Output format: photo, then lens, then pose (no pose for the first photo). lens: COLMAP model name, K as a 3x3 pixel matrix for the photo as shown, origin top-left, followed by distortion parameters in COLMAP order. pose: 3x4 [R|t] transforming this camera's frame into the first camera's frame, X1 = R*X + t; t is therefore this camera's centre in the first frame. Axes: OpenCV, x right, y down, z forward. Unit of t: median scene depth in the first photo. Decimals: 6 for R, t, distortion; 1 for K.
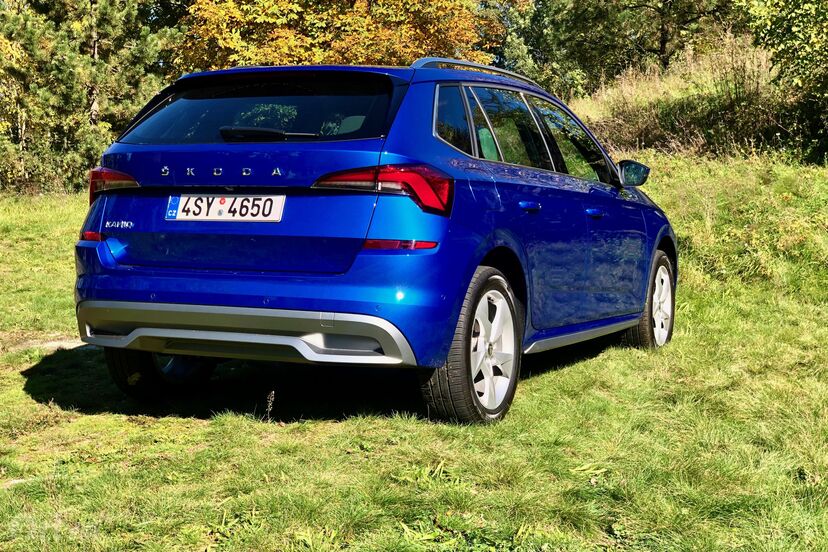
lens RADIAL K [[1259.1, 0, 409.8], [0, 1259.1, 273.8], [0, 0, 1]] dist [-0.055408, 0.000000]
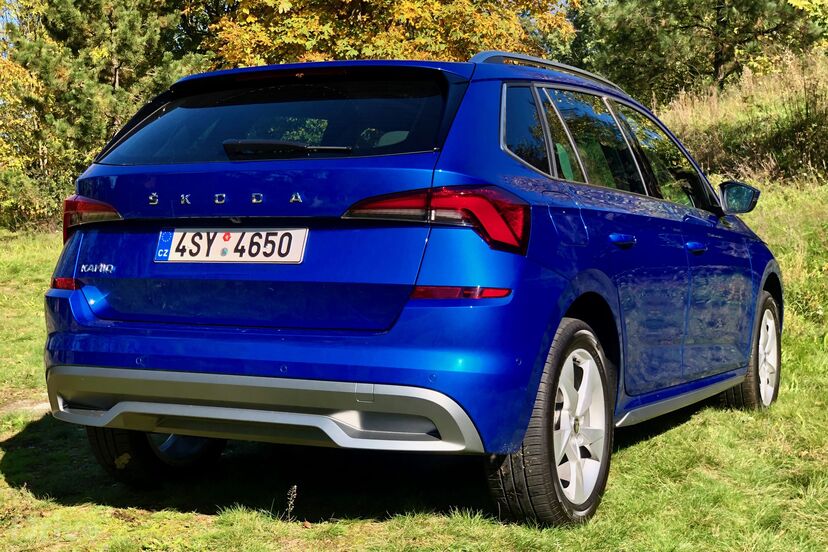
lens RADIAL K [[1259.1, 0, 417.5], [0, 1259.1, 277.2], [0, 0, 1]] dist [-0.055408, 0.000000]
pose [[0.999706, -0.009824, -0.022161, -0.015177], [0.009286, 0.999663, -0.024248, -0.012852], [0.022392, 0.024035, 0.999460, 0.224111]]
